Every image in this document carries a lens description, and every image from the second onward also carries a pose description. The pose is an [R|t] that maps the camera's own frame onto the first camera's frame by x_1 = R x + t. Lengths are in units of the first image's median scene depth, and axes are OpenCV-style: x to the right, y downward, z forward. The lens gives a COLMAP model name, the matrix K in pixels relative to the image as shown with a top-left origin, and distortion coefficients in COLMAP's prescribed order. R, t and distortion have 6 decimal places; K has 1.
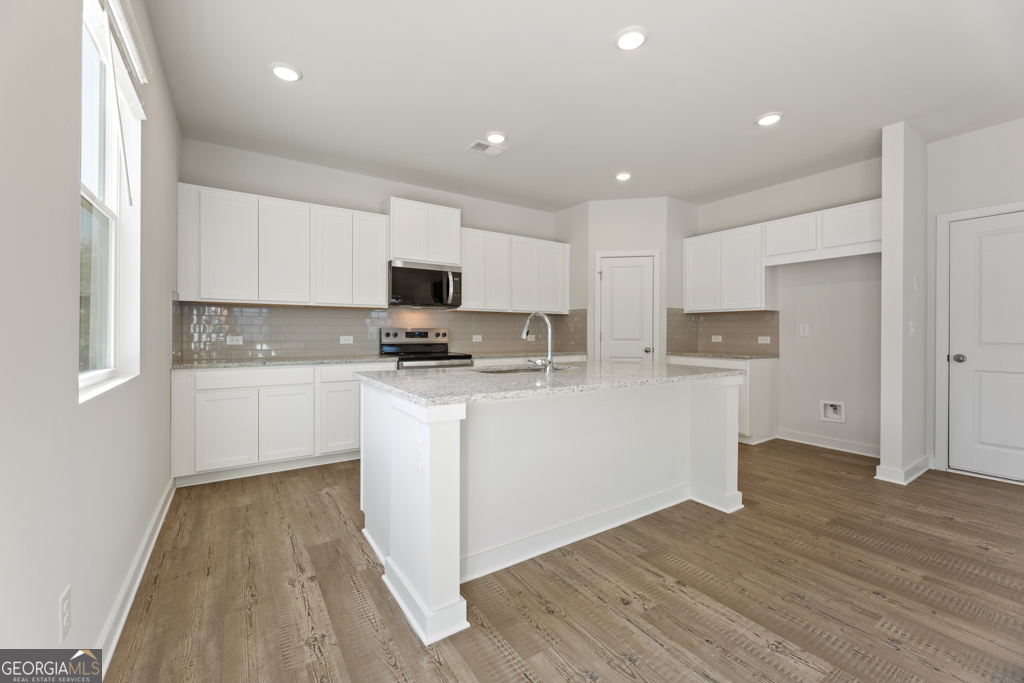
lens RADIAL K [[411.6, 0, 505.8], [0, 411.6, 338.0], [0, 0, 1]] dist [0.000700, -0.000414]
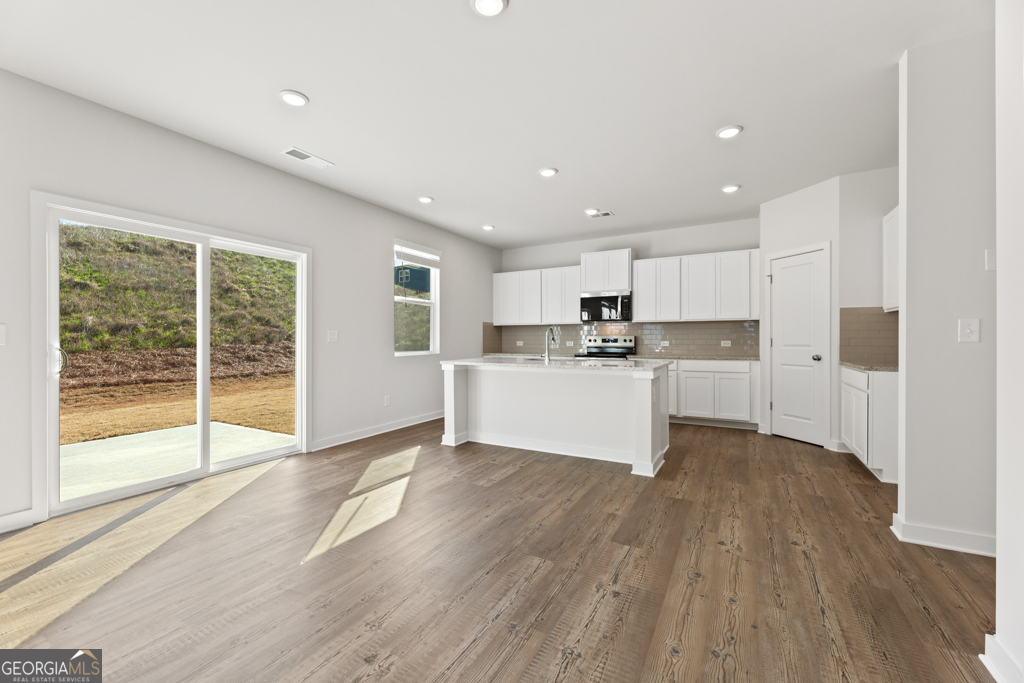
lens RADIAL K [[411.6, 0, 506.8], [0, 411.6, 341.2], [0, 0, 1]] dist [0.000700, -0.000414]
pose [[0.455875, -0.001147, -0.890043, 1.332569], [-0.011053, 0.999915, -0.006950, 0.012027], [0.889975, 0.013006, 0.455824, 0.030599]]
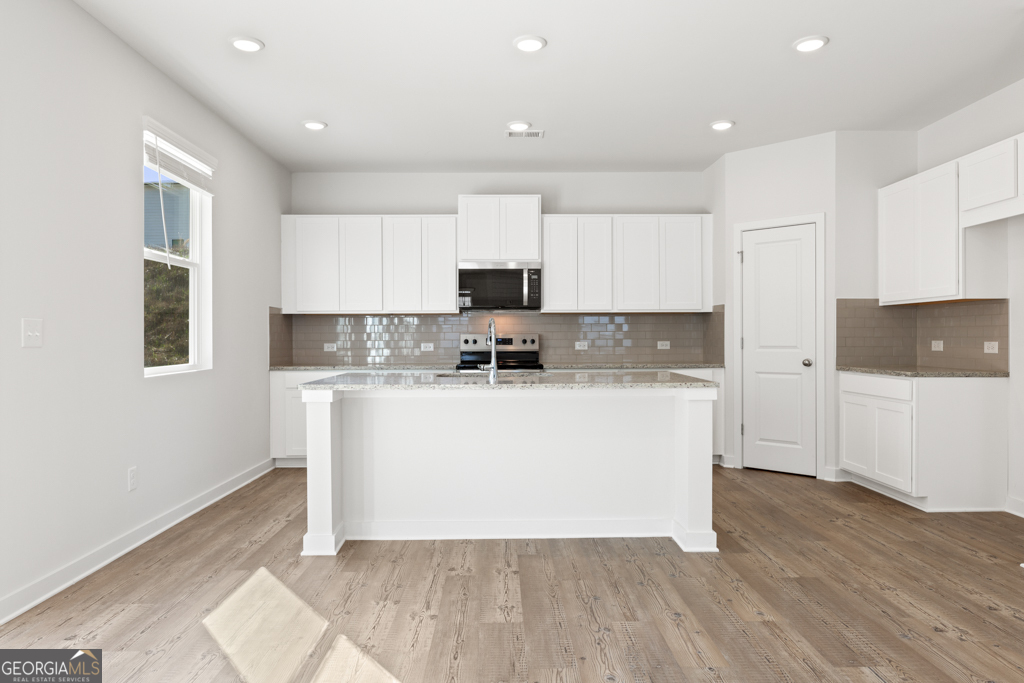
lens RADIAL K [[663.9, 0, 507.7], [0, 663.9, 346.0], [0, 0, 1]] dist [-0.000058, 0.000870]
pose [[0.843238, -0.001421, -0.537538, 0.835235], [-0.001673, 0.999985, -0.005267, 0.013303], [0.537537, 0.005341, 0.843223, -0.287625]]
